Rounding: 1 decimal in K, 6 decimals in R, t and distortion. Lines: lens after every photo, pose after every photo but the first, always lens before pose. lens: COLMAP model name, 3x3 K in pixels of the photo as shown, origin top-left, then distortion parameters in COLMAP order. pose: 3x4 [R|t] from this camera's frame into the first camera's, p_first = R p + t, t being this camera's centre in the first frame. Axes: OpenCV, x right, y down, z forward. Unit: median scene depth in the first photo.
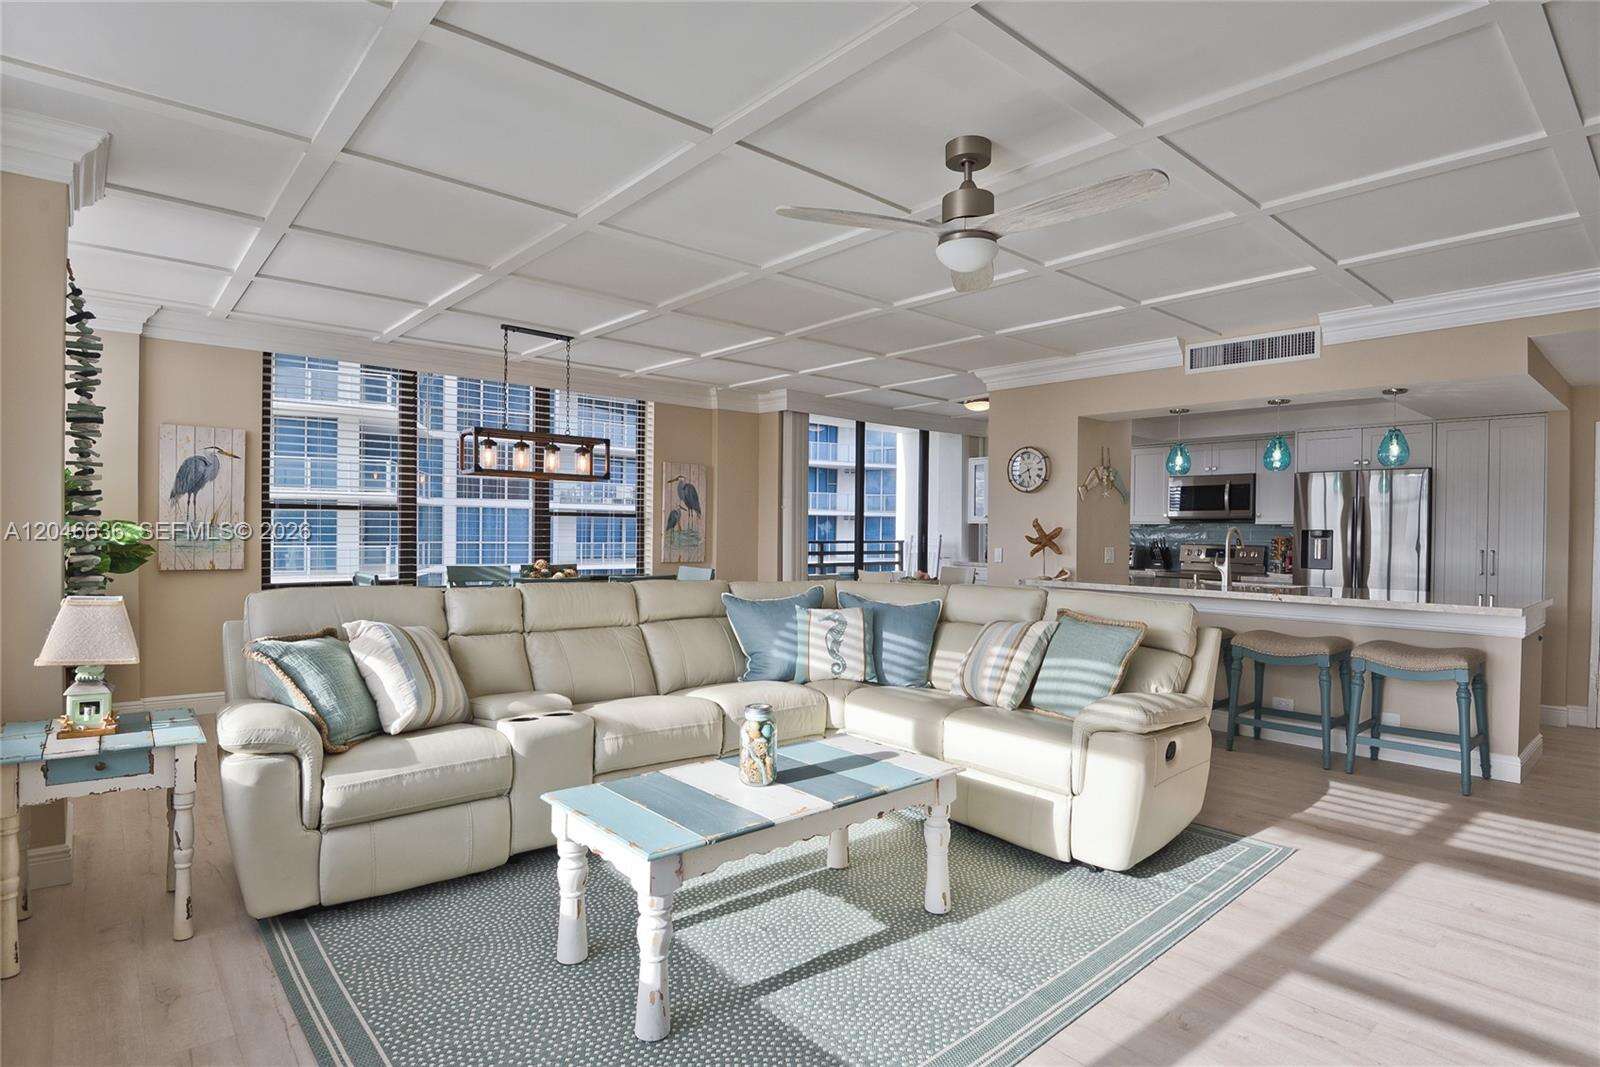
lens RADIAL K [[850.4, 0, 800.0], [0, 850.4, 533.5], [0, 0, 1]] dist [-0.023814, -0.000974]
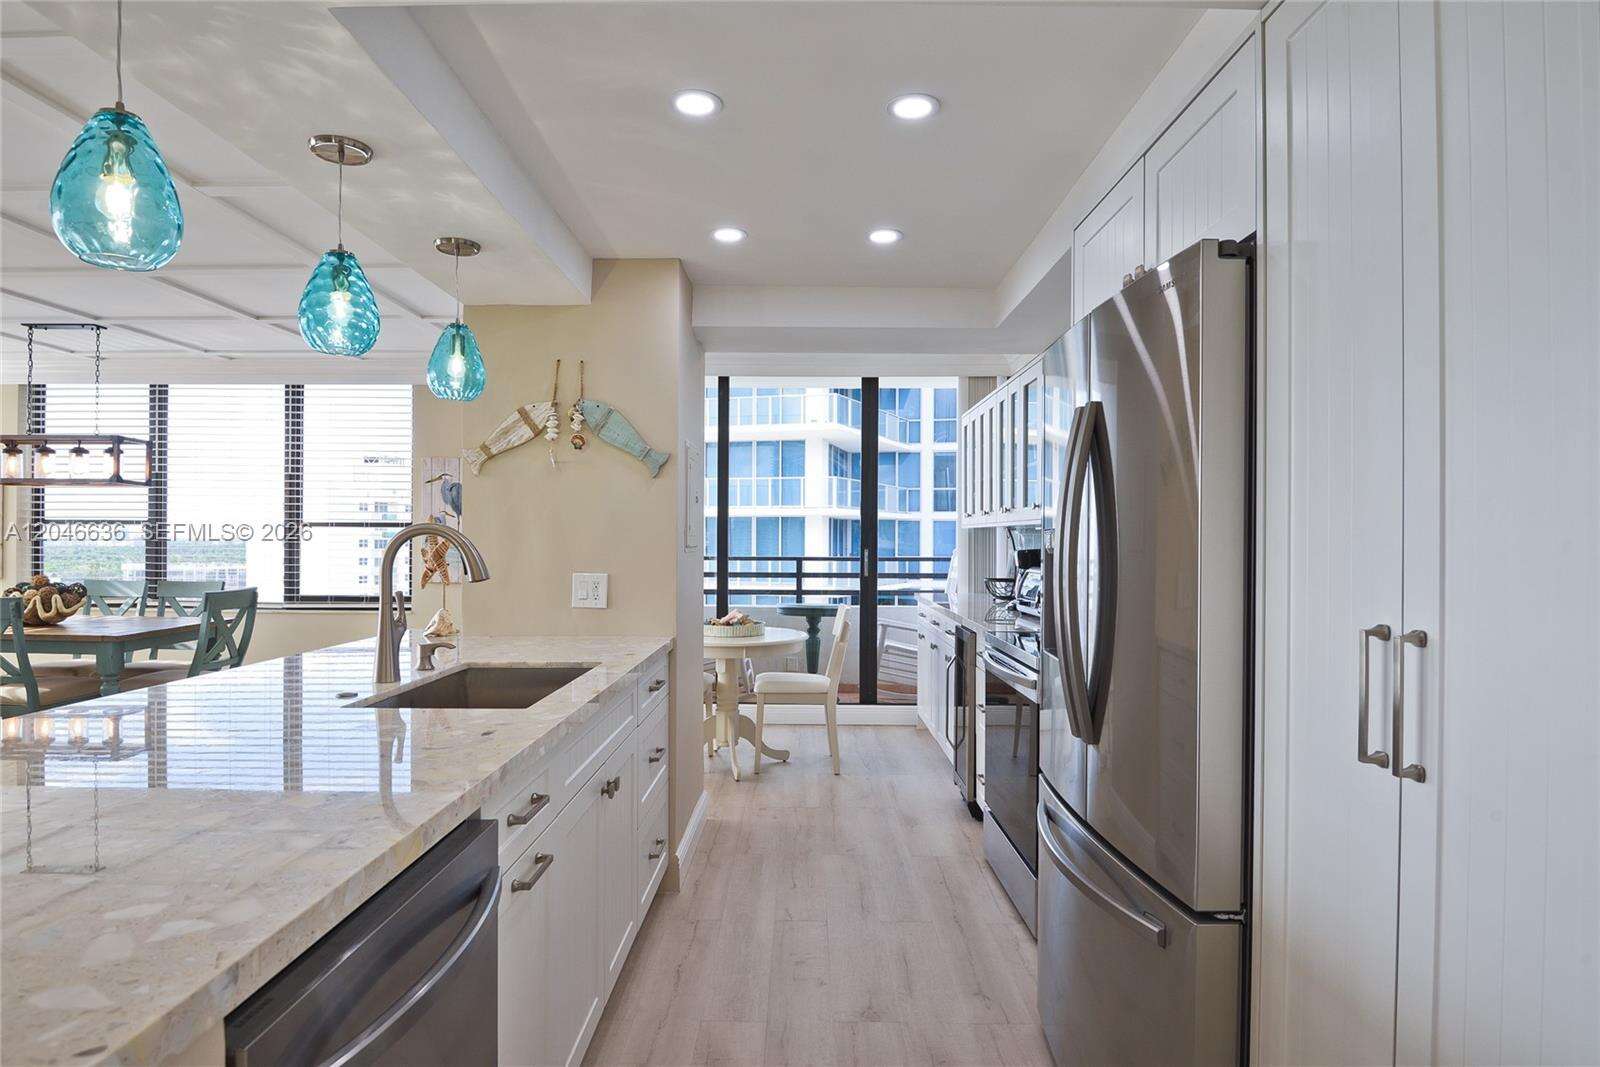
lens RADIAL K [[850.4, 0, 800.0], [0, 850.4, 533.5], [0, 0, 1]] dist [-0.023814, -0.000974]
pose [[0.753422, -0.009315, -0.657471, 0.553171], [0.000001, 0.999900, -0.014167, -0.000257], [0.657537, 0.010673, 0.753347, 0.539318]]
